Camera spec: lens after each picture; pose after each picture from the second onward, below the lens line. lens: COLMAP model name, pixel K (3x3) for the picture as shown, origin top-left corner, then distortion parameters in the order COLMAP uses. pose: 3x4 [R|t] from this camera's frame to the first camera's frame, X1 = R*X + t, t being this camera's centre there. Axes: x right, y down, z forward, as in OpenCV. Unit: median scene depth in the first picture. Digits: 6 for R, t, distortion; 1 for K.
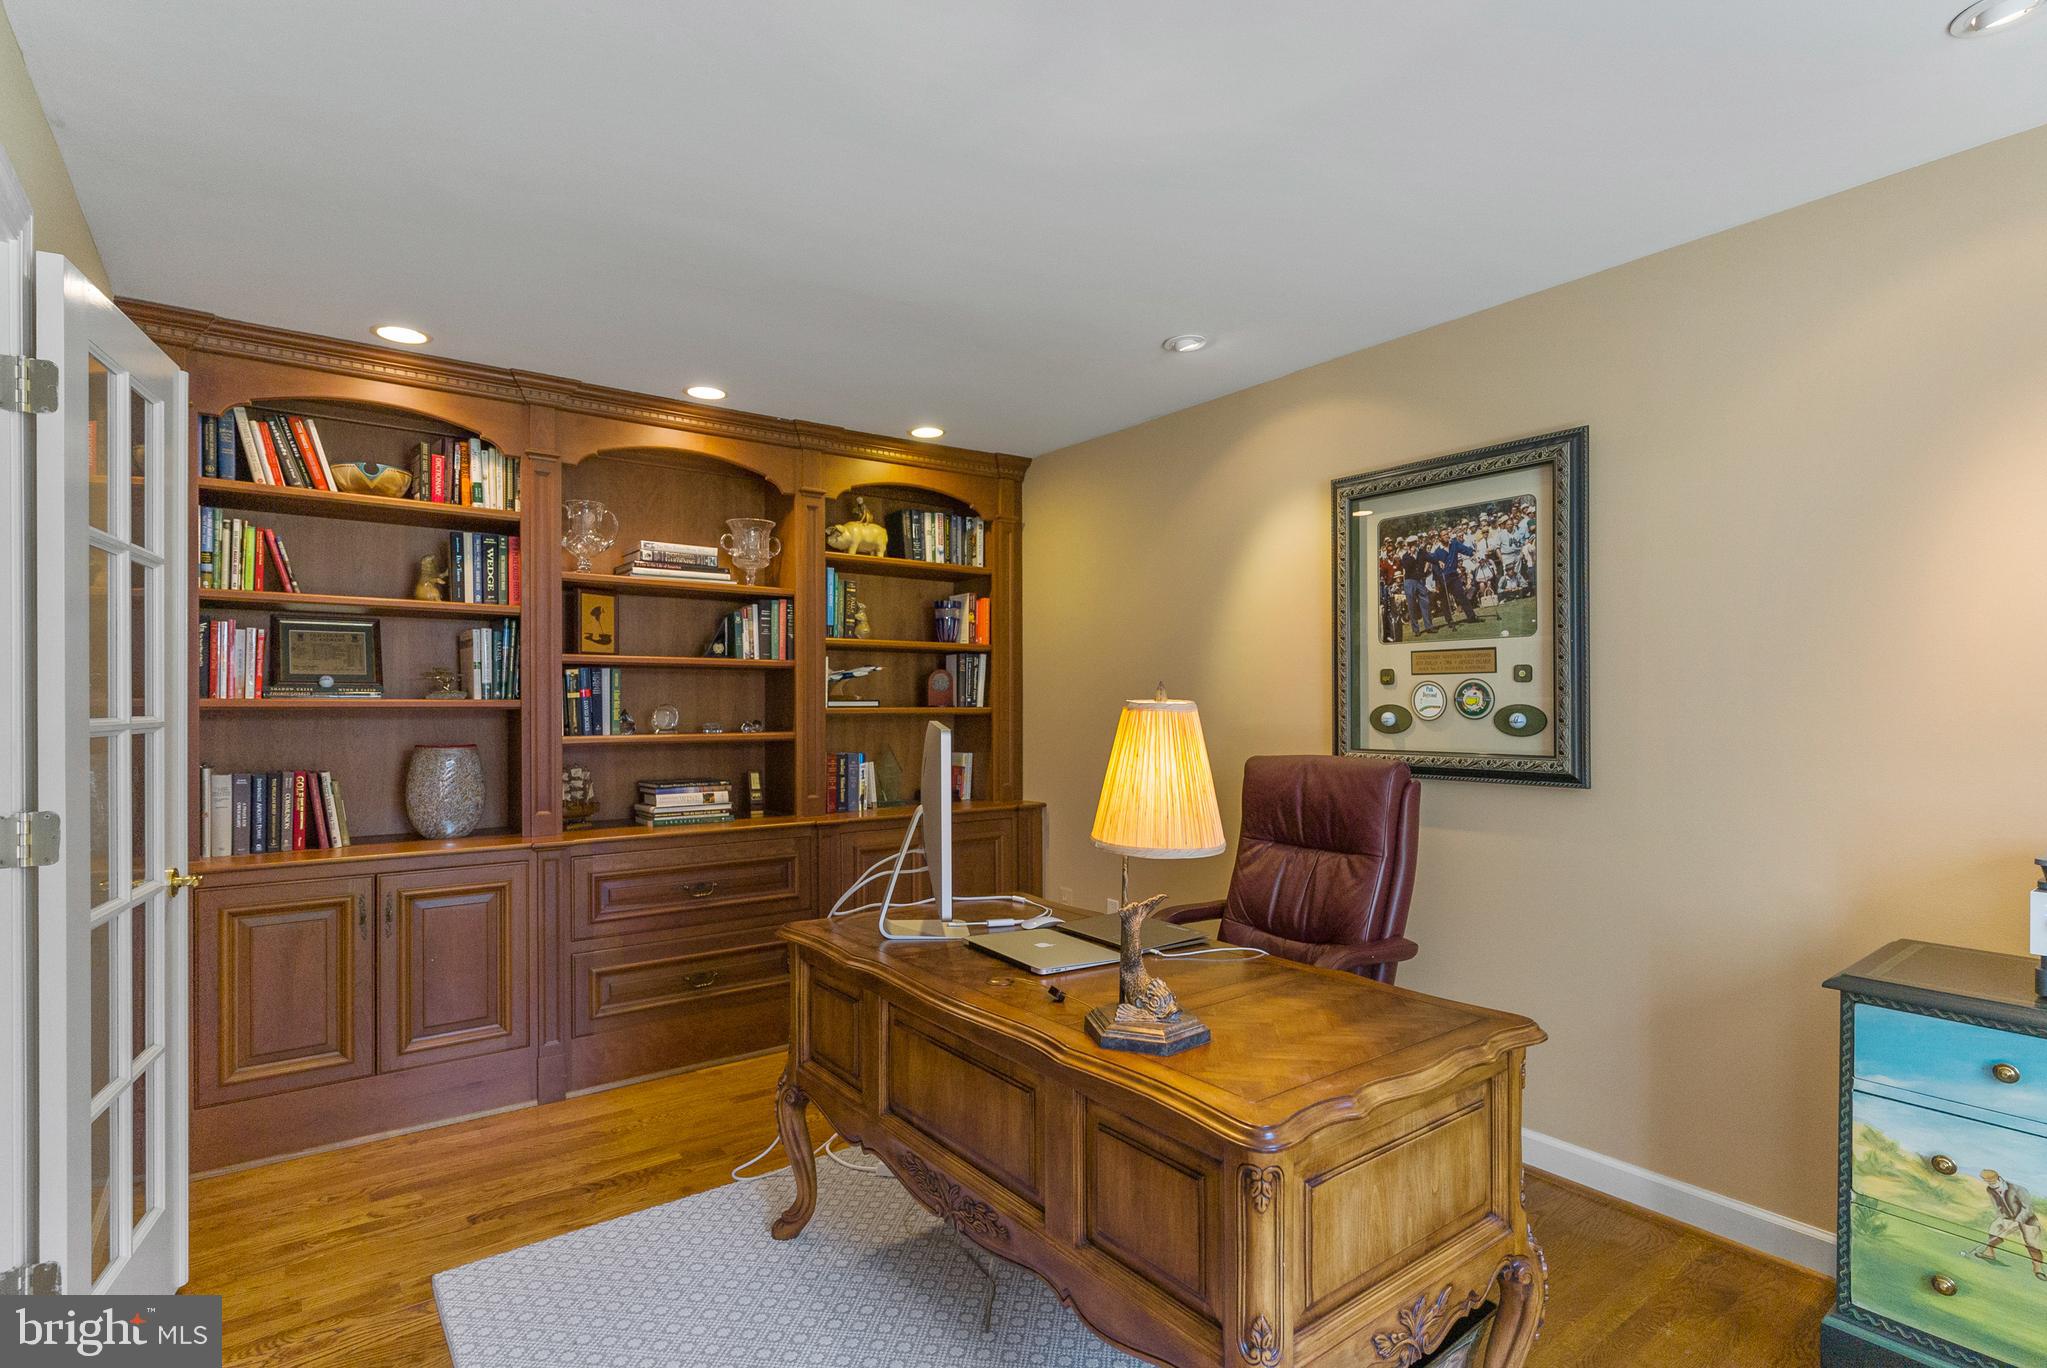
lens RADIAL K [[979.7, 0, 1018.9], [0, 979.7, 717.3], [0, 0, 1]] dist [0.002386, 0.000803]
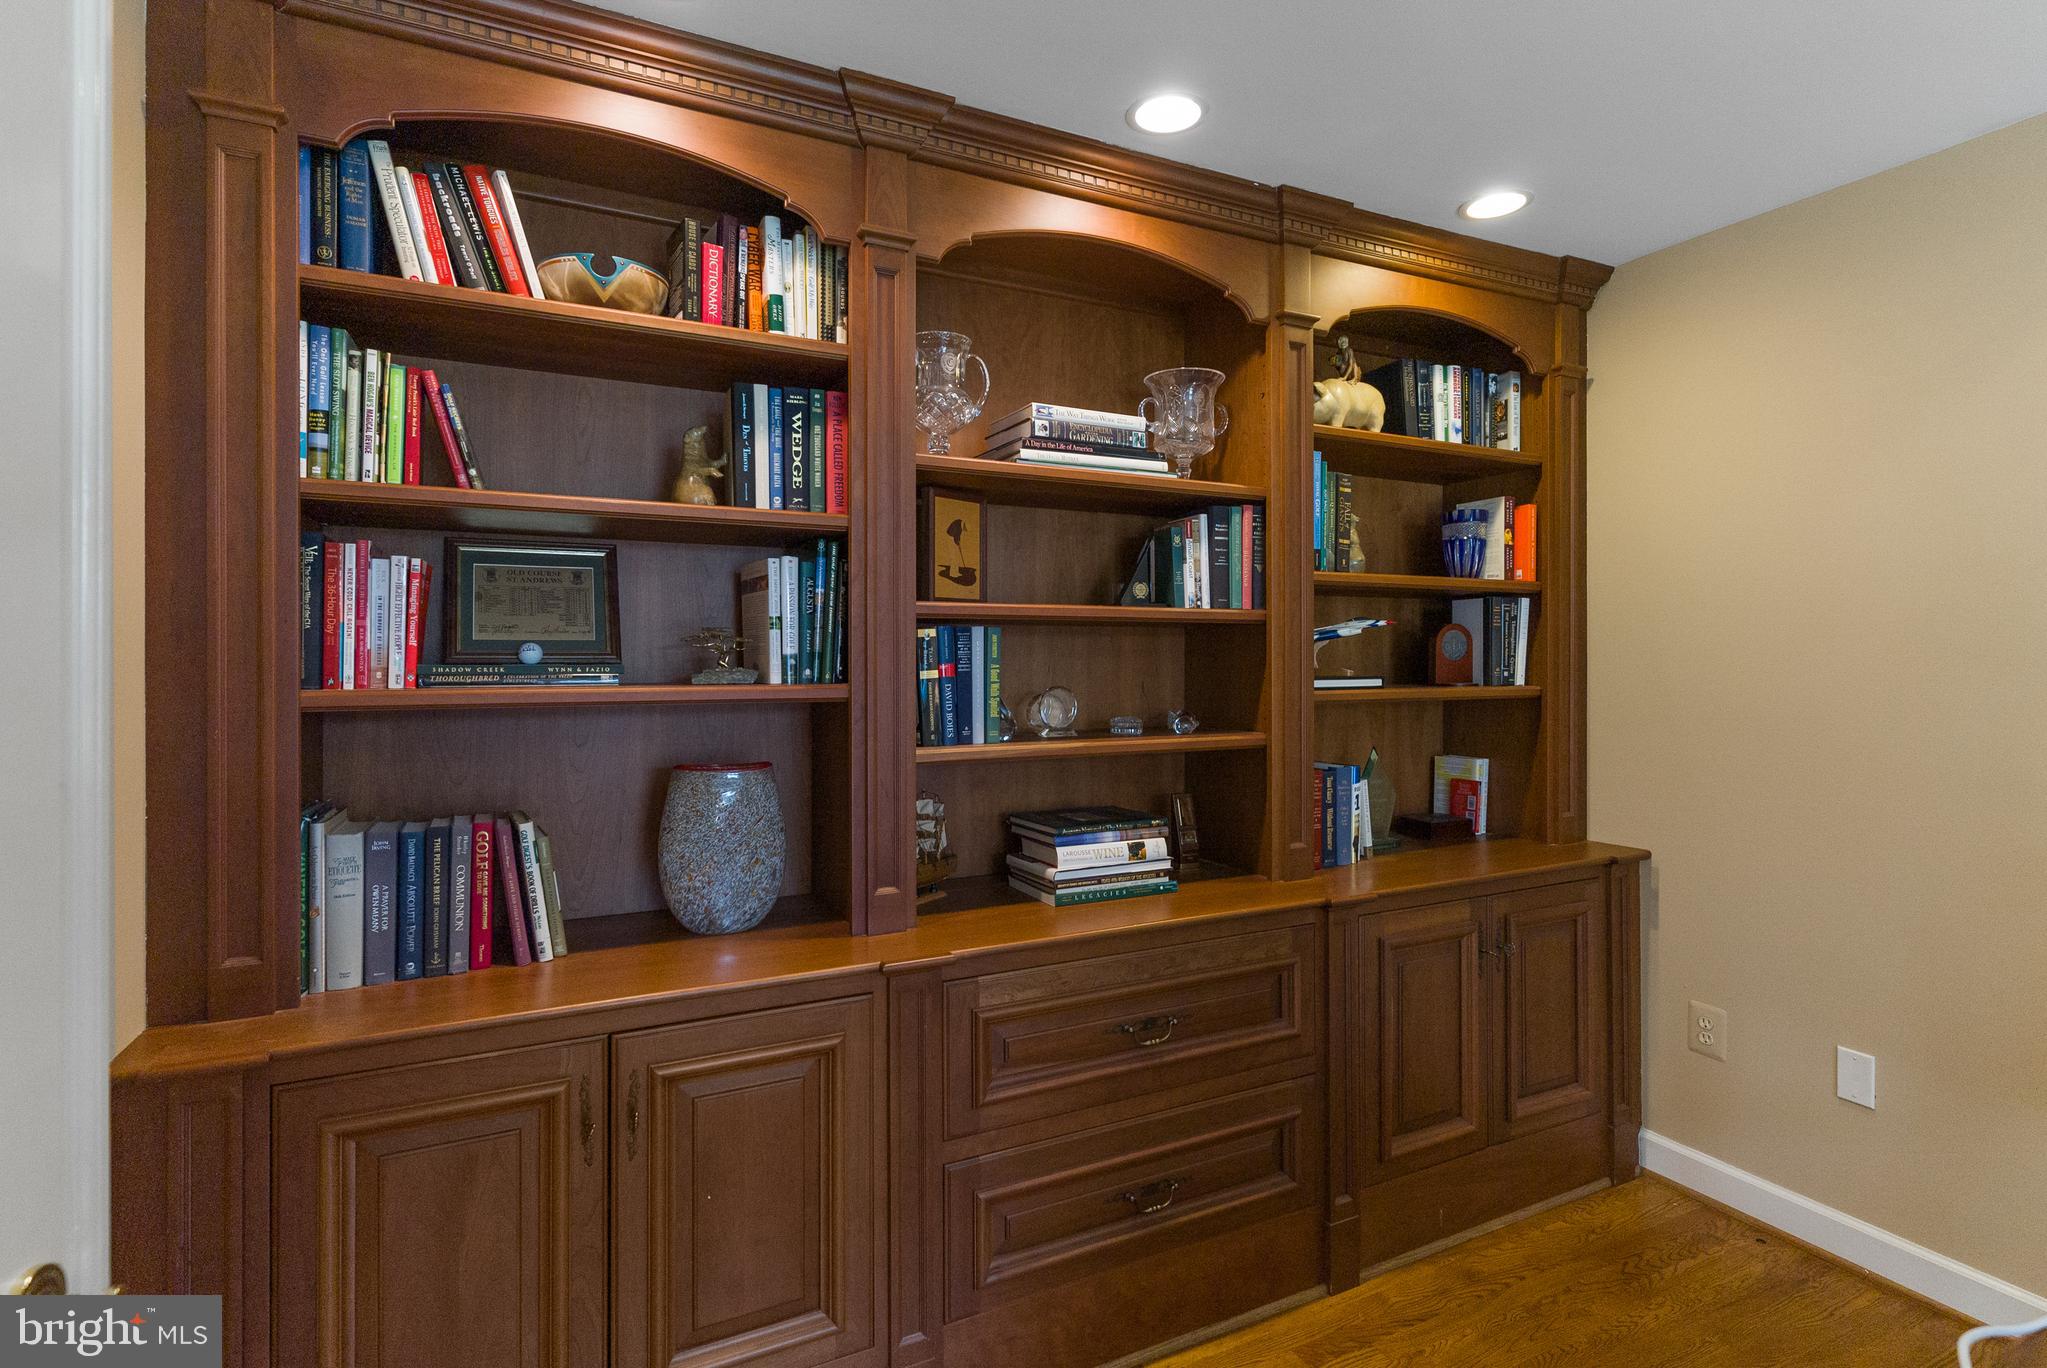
lens RADIAL K [[979.7, 0, 1023.3], [0, 979.7, 668.6], [0, 0, 1]] dist [0.002386, 0.000803]
pose [[0.983635, -0.000145, -0.180174, -0.311280], [-0.000517, 0.999993, -0.003628, -0.024747], [0.180173, 0.003662, 0.983628, 0.474468]]
